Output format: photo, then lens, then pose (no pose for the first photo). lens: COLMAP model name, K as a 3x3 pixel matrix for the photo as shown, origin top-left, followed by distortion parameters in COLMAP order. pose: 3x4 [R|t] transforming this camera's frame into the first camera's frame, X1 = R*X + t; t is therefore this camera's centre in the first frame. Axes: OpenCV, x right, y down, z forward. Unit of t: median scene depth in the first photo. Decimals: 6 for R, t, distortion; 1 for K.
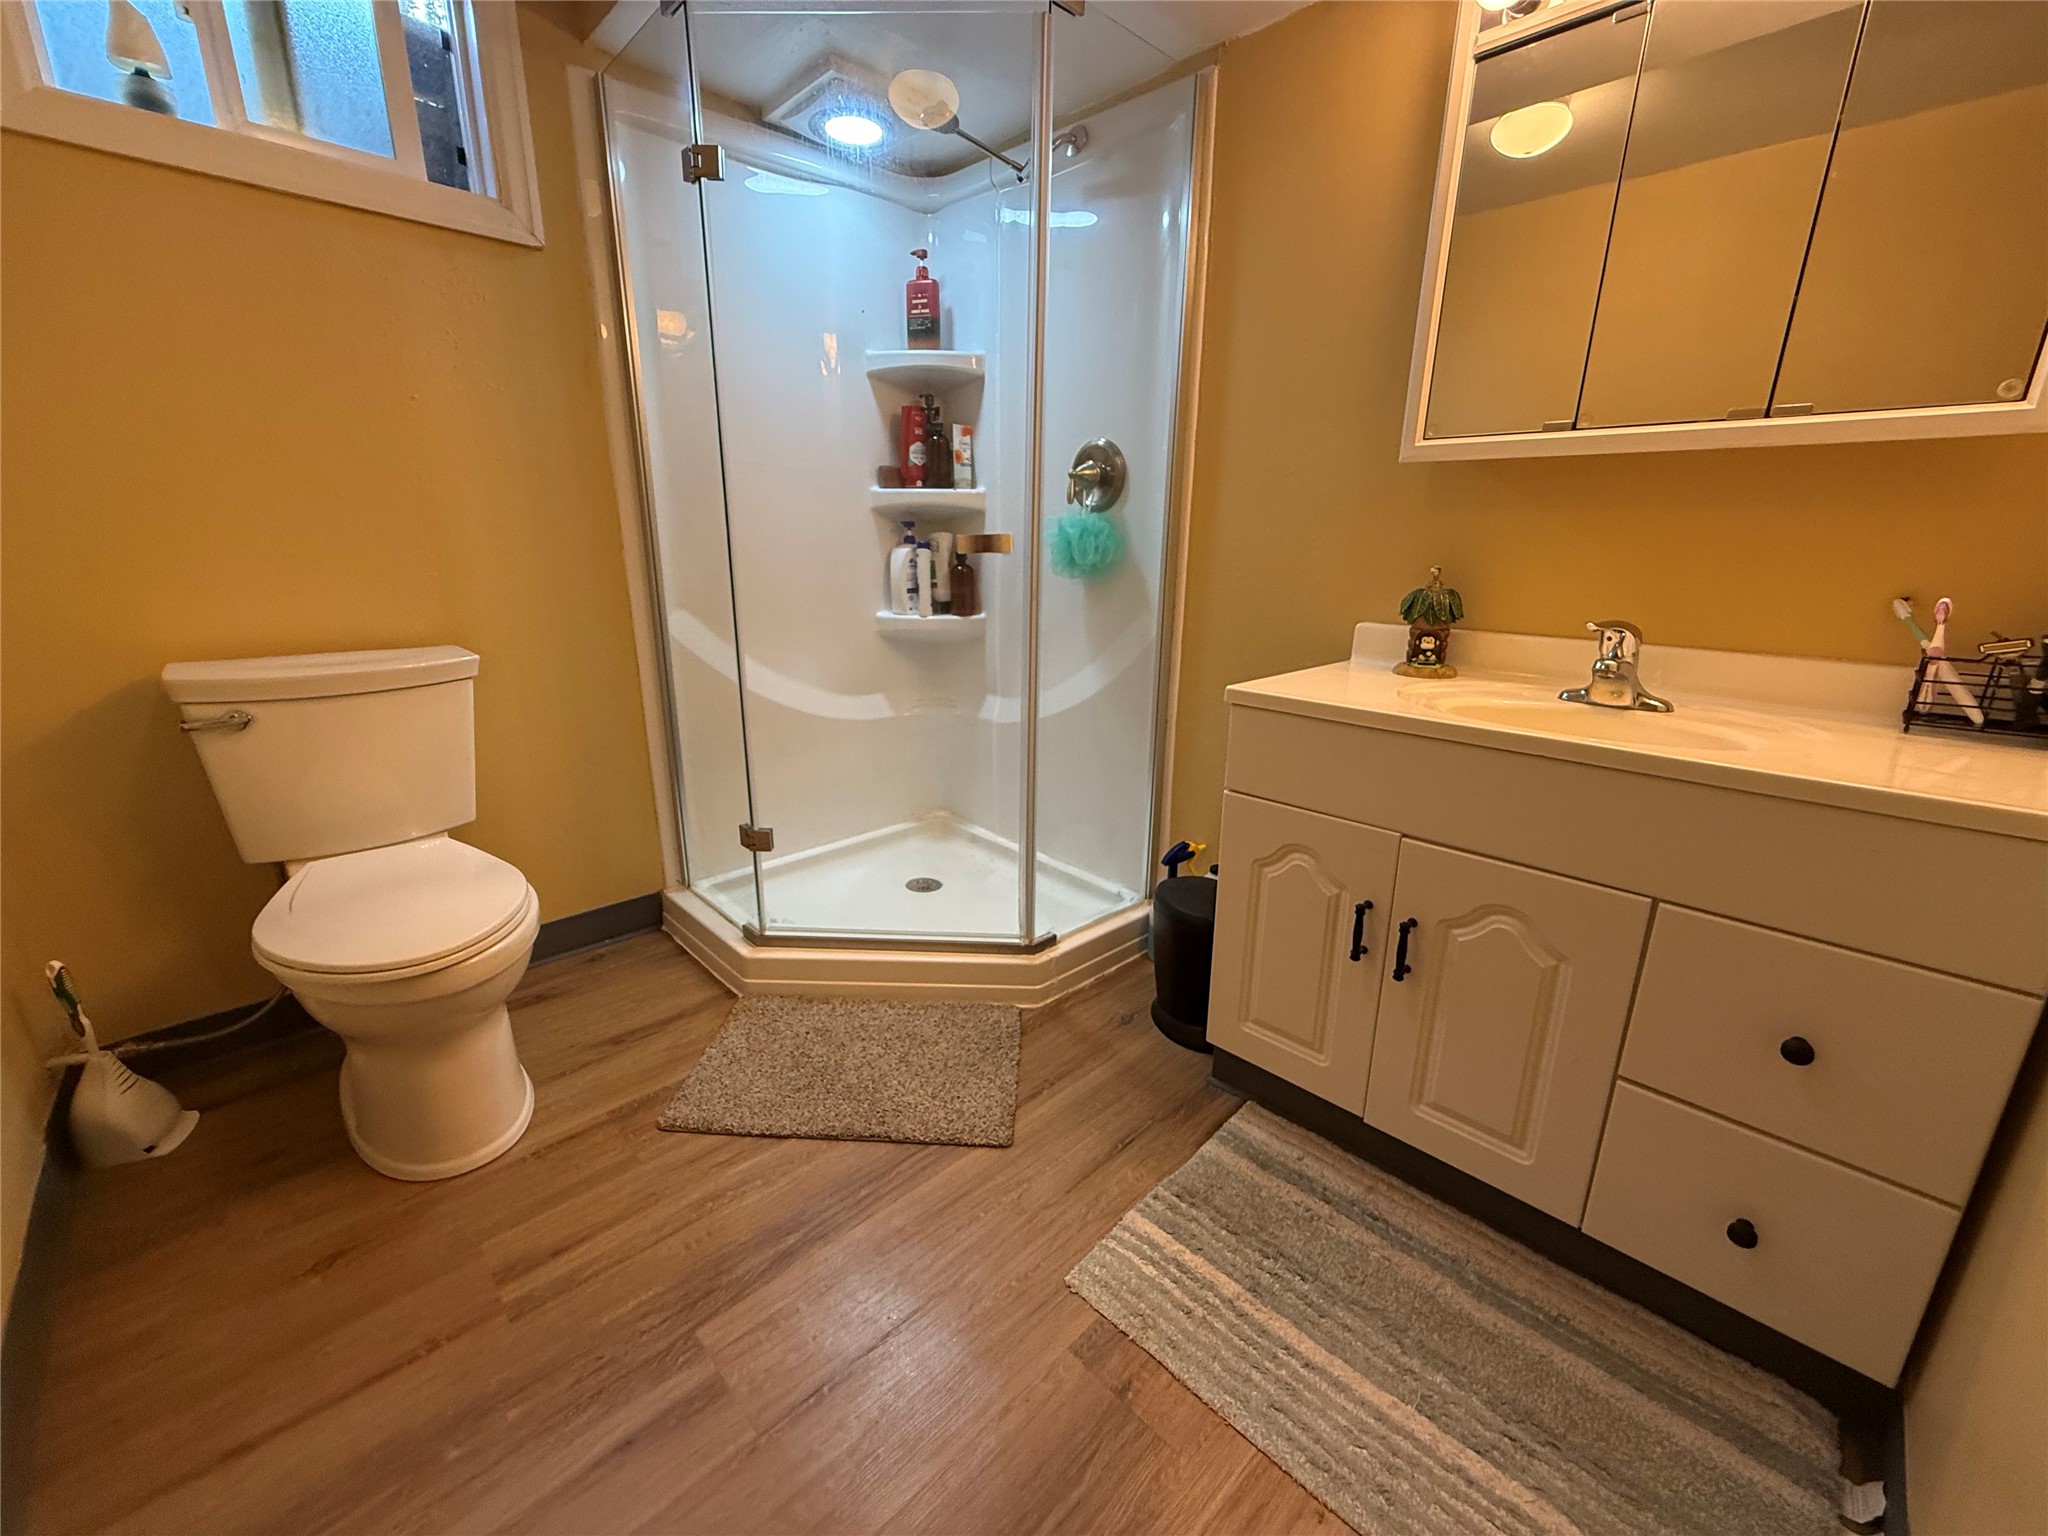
lens RADIAL K [[818.6, 0, 1024.8], [0, 818.6, 767.4], [0, 0, 1]] dist [-0.000403, 0.000275]
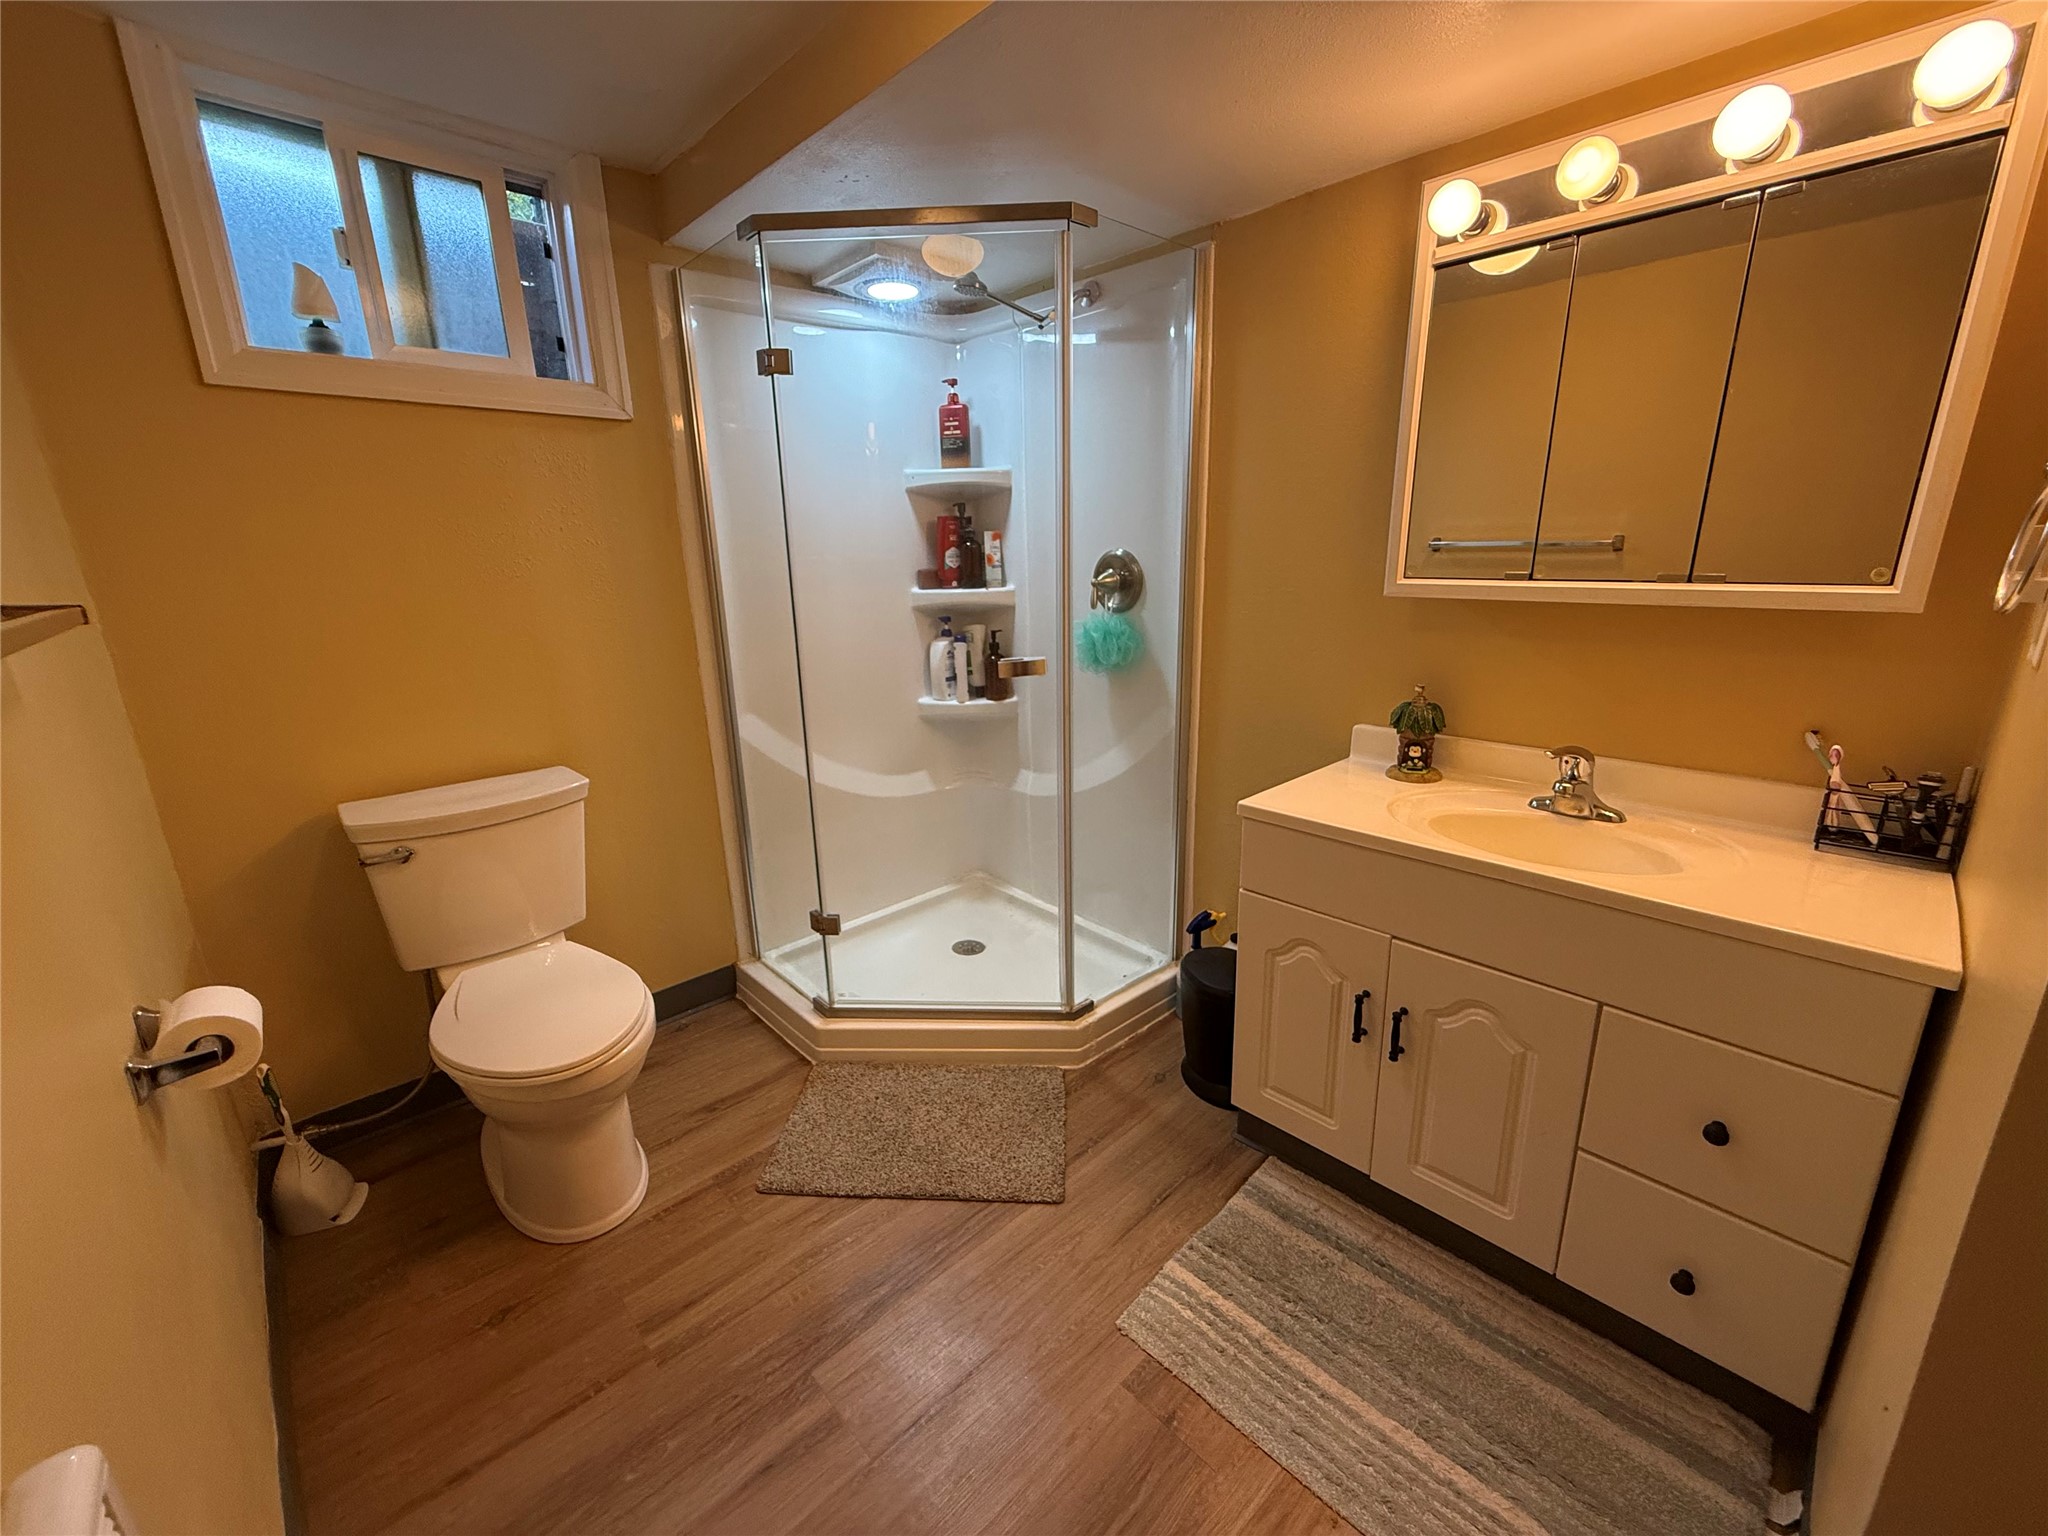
lens RADIAL K [[818.6, 0, 1025.0], [0, 818.6, 767.1], [0, 0, 1]] dist [-0.000403, 0.000275]
pose [[0.999312, -0.028949, -0.023171, -0.027587], [0.028662, 0.999509, -0.012637, -0.144461], [0.023525, 0.011964, 0.999652, -0.168641]]
